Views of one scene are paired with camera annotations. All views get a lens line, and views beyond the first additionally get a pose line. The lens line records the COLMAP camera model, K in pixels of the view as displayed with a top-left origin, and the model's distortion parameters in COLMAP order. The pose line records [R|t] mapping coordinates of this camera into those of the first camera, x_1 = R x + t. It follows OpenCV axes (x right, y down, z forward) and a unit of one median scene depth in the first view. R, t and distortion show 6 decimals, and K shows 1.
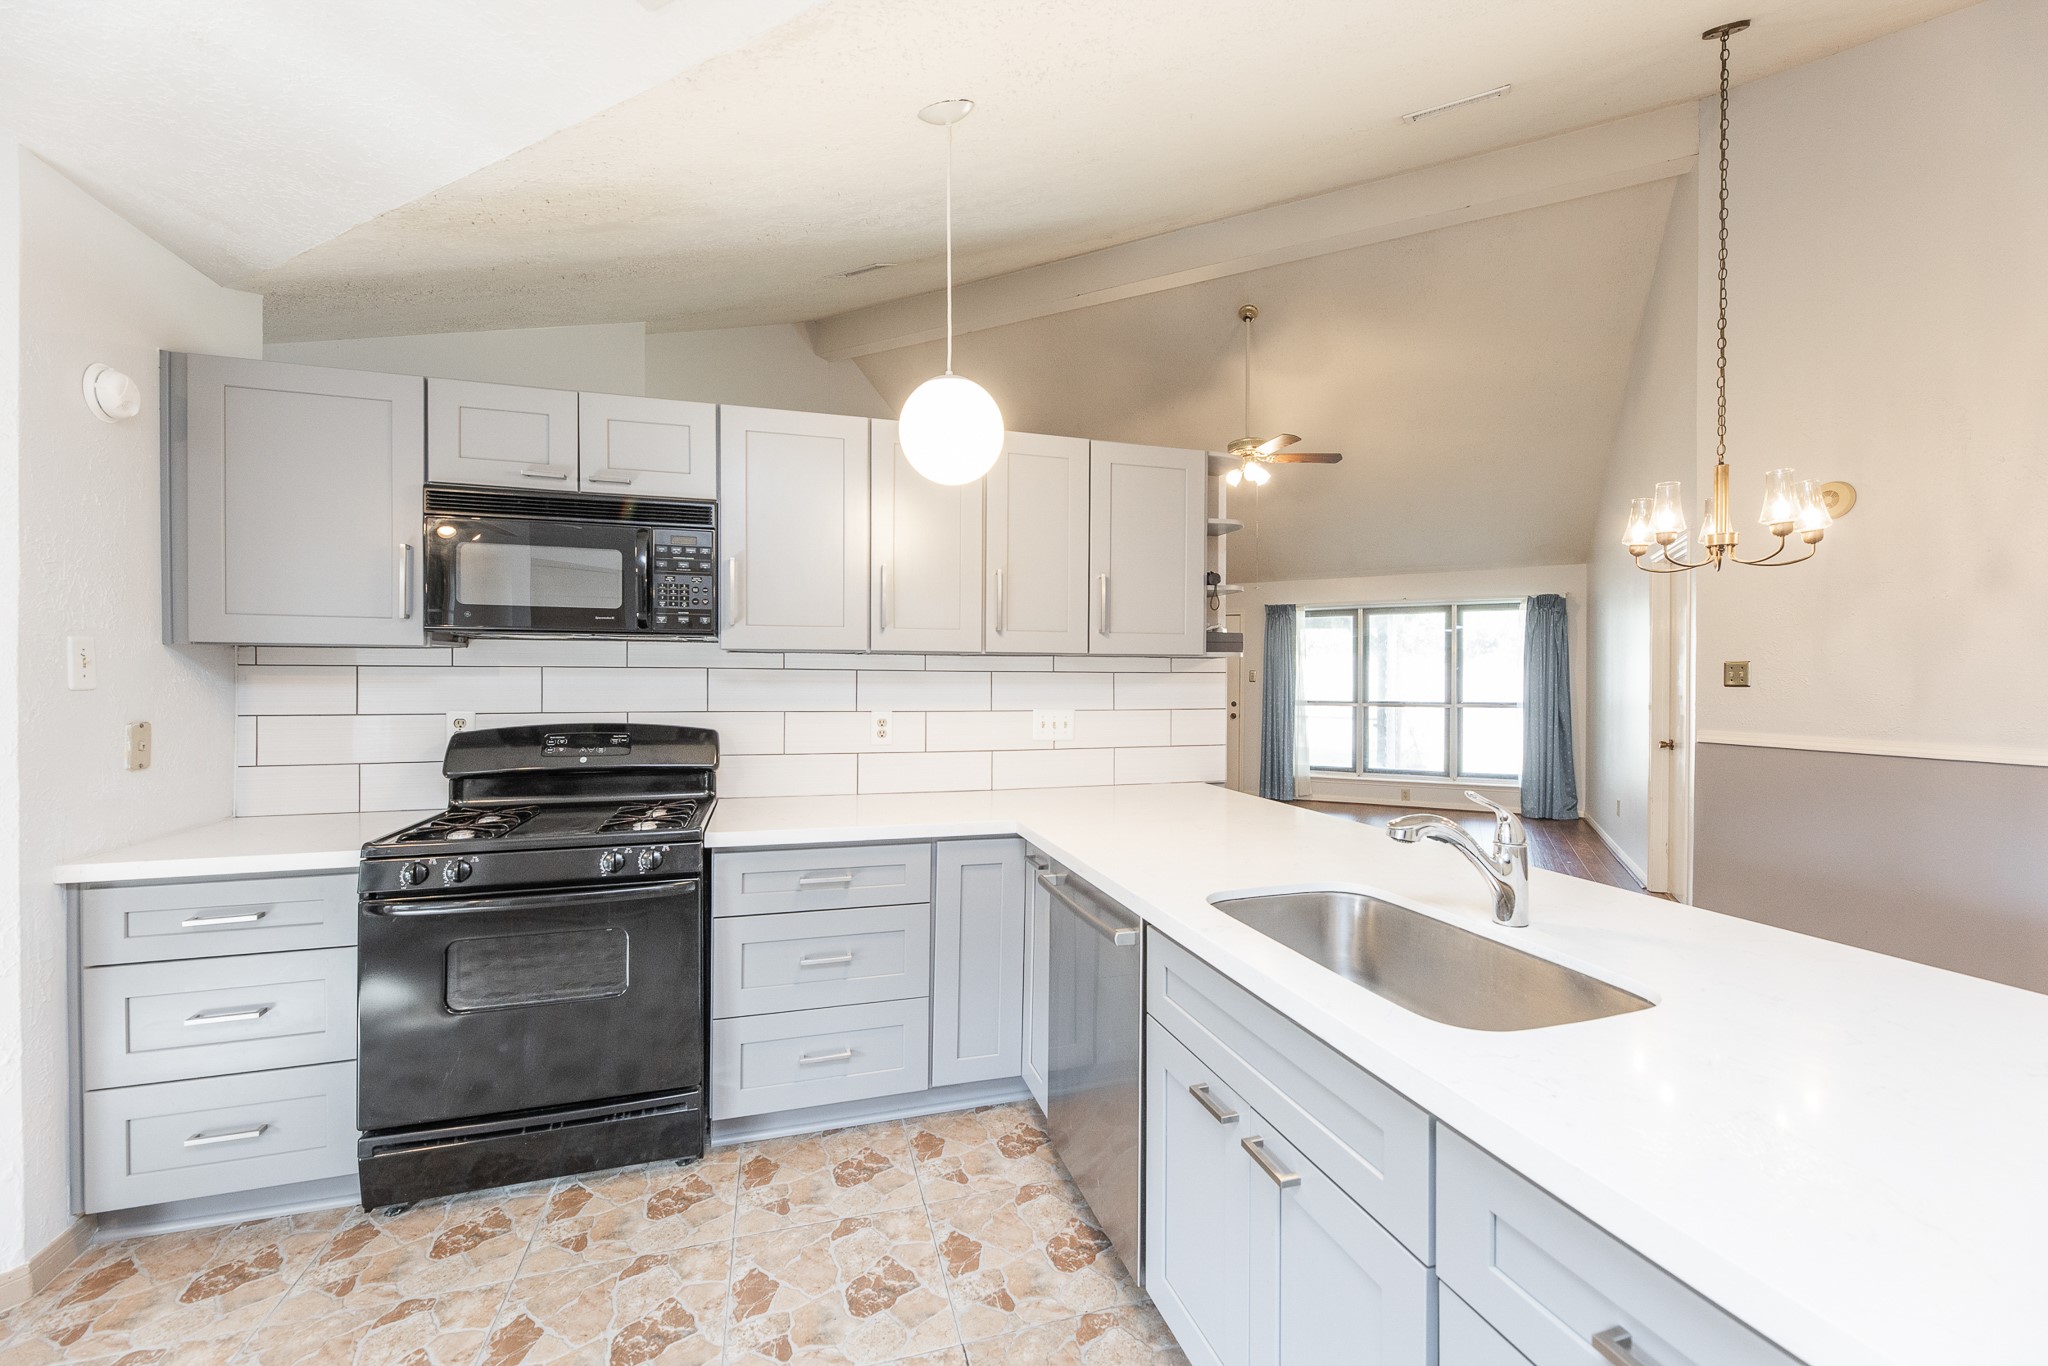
lens RADIAL K [[819.5, 0, 1033.5], [0, 819.5, 683.5], [0, 0, 1]] dist [-0.000203, 0.000181]
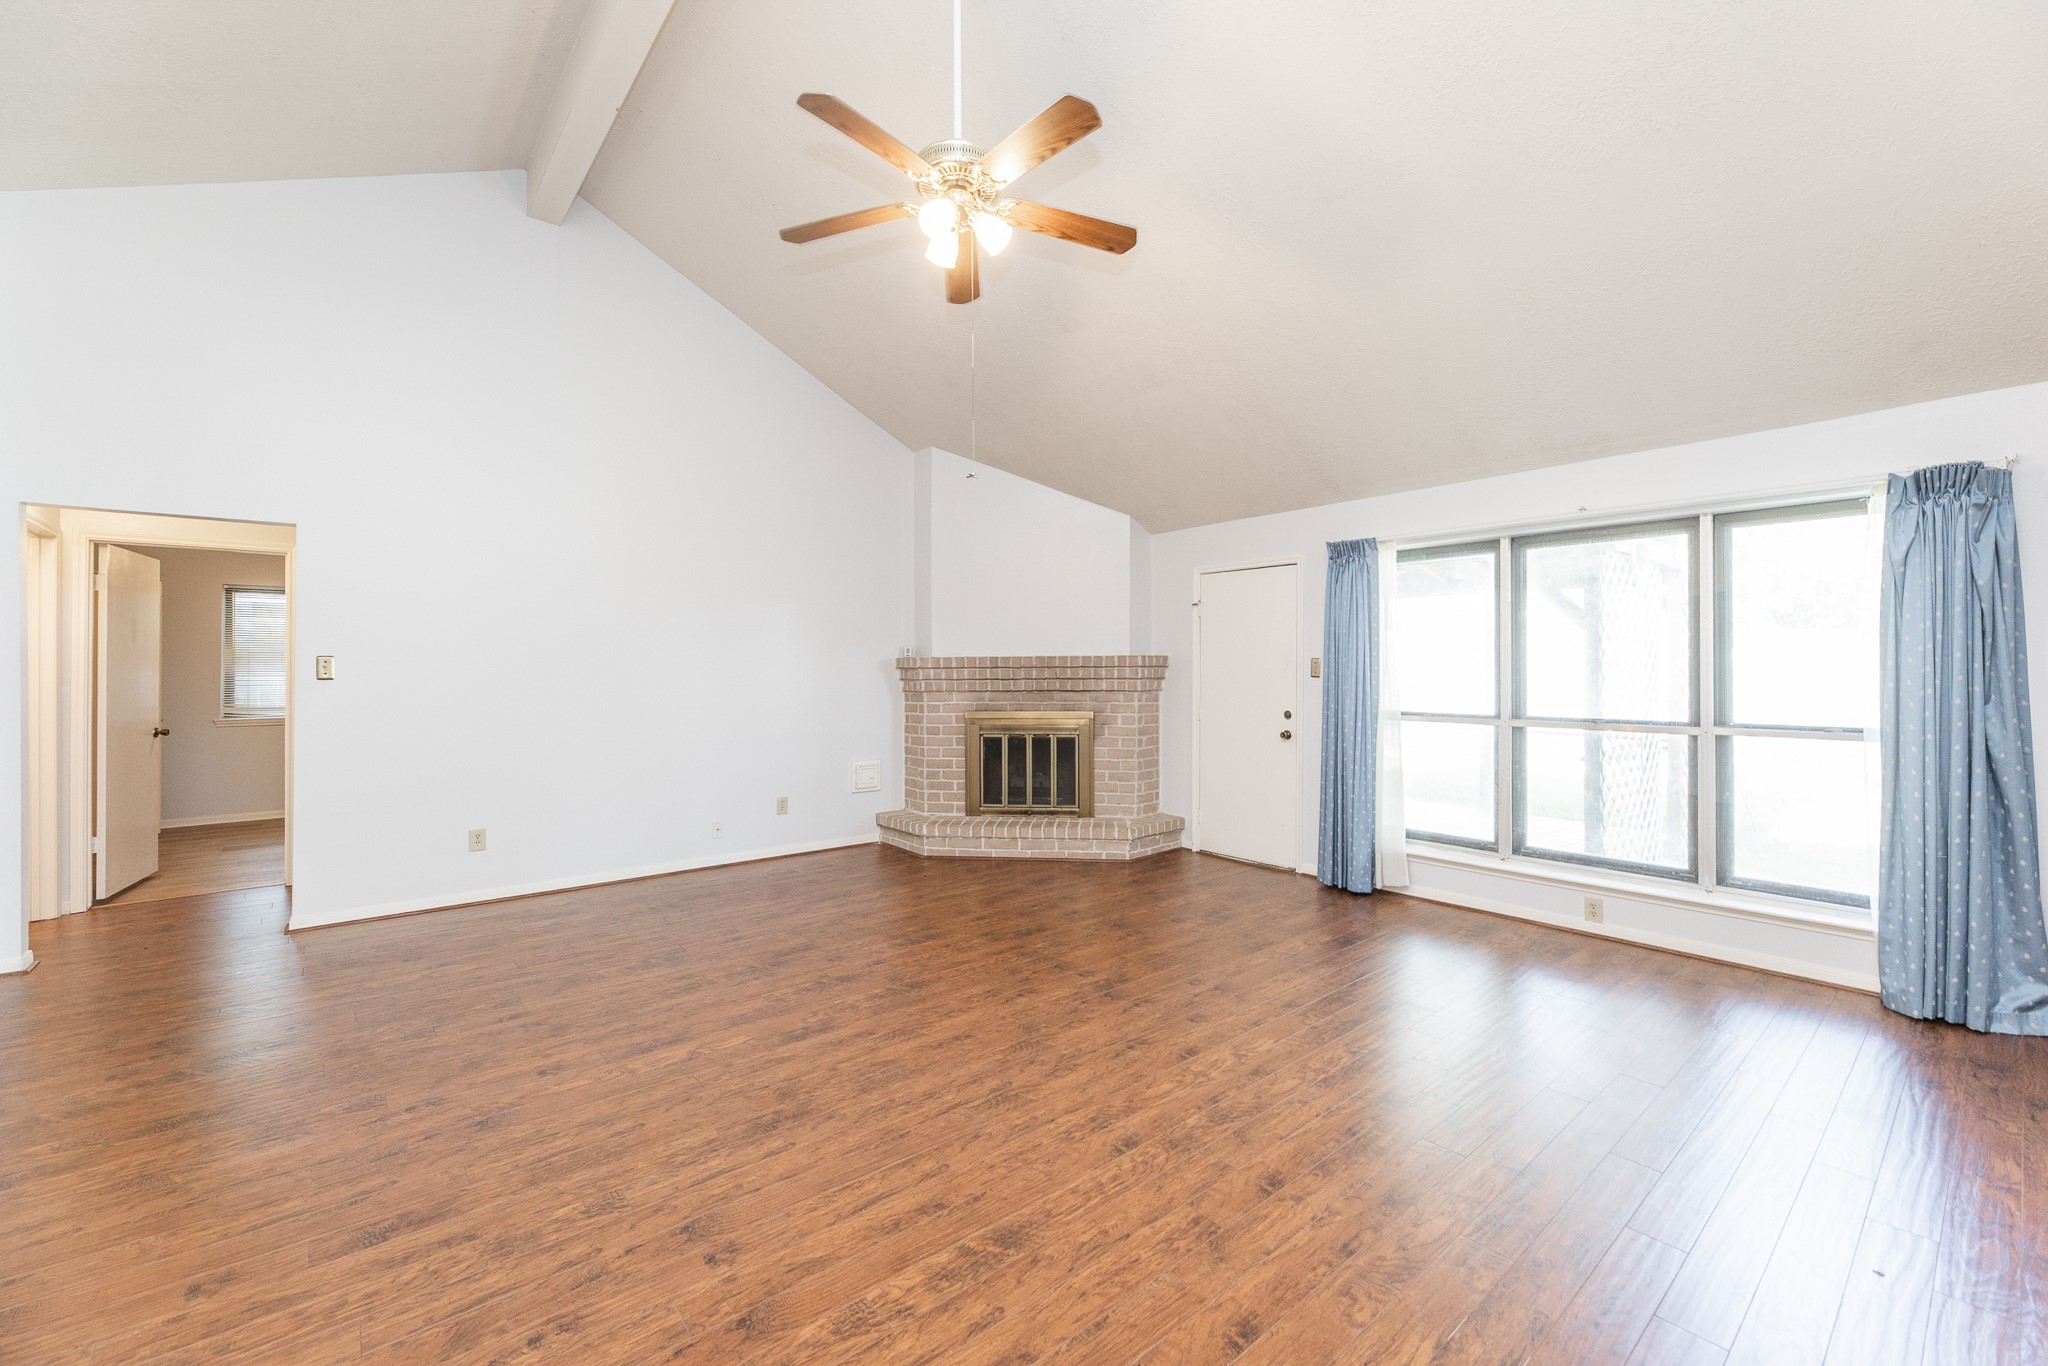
lens RADIAL K [[833.5, 0, 1045.2], [0, 833.5, 663.3], [0, 0, 1]] dist [0.000174, 0.000070]
pose [[0.928412, -0.004755, -0.371521, 0.328145], [0.000760, 0.999940, -0.010898, -0.006131], [0.371551, 0.009836, 0.928360, 0.405375]]
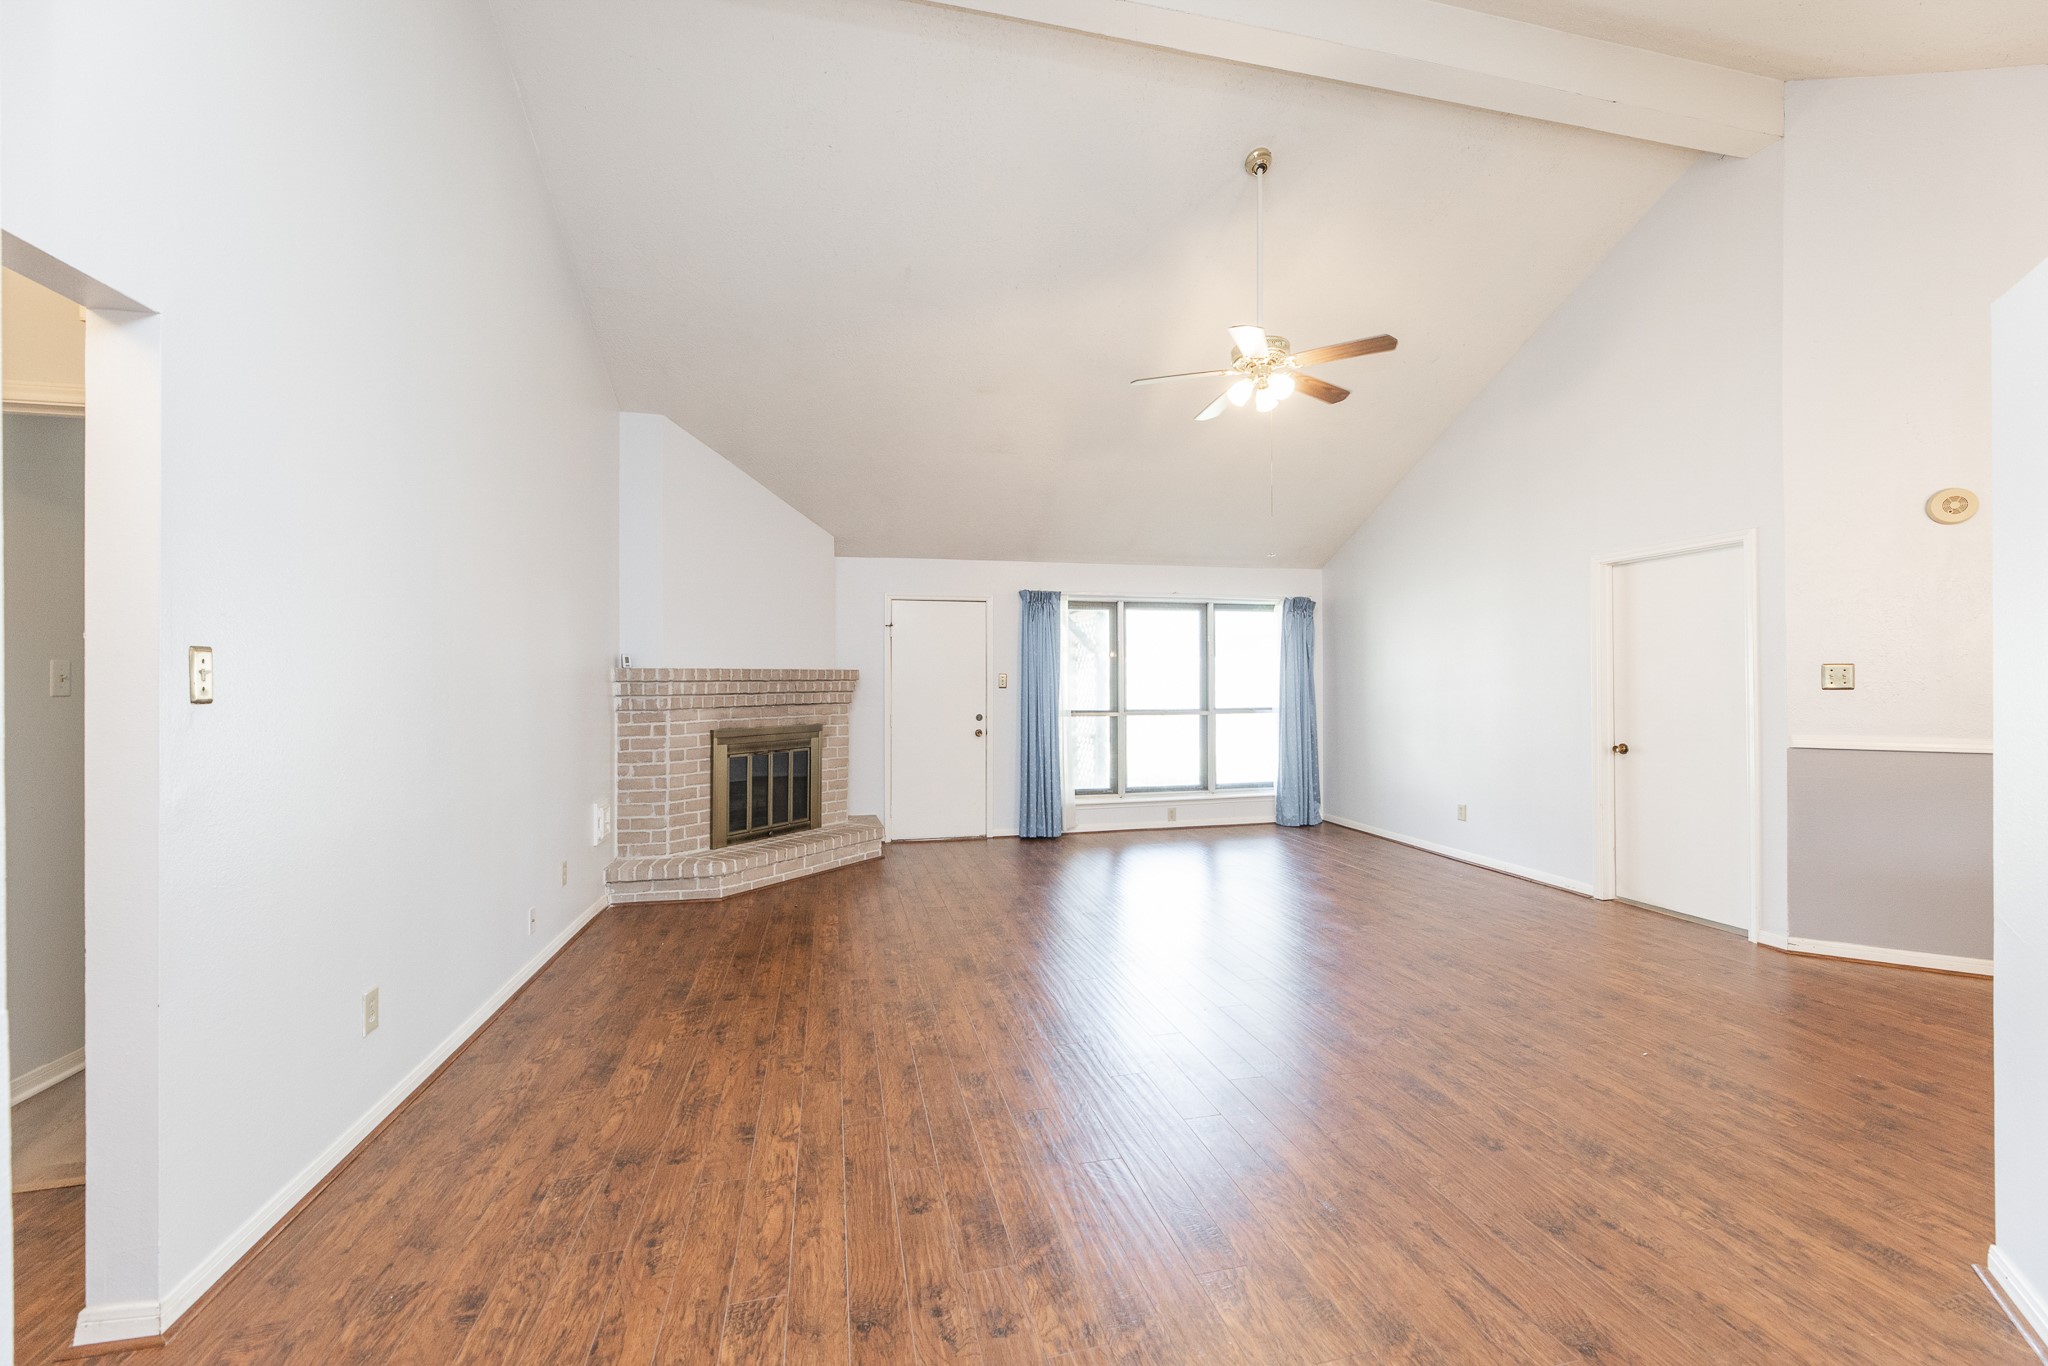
lens RADIAL K [[828.3, 0, 1029.5], [0, 828.3, 683.7], [0, 0, 1]] dist [0.000159, 0.000147]
pose [[0.752329, -0.004866, 0.658770, -0.246522], [0.008236, 0.999964, -0.002020, -0.004797], [-0.658736, 0.006945, 0.752342, 0.416982]]
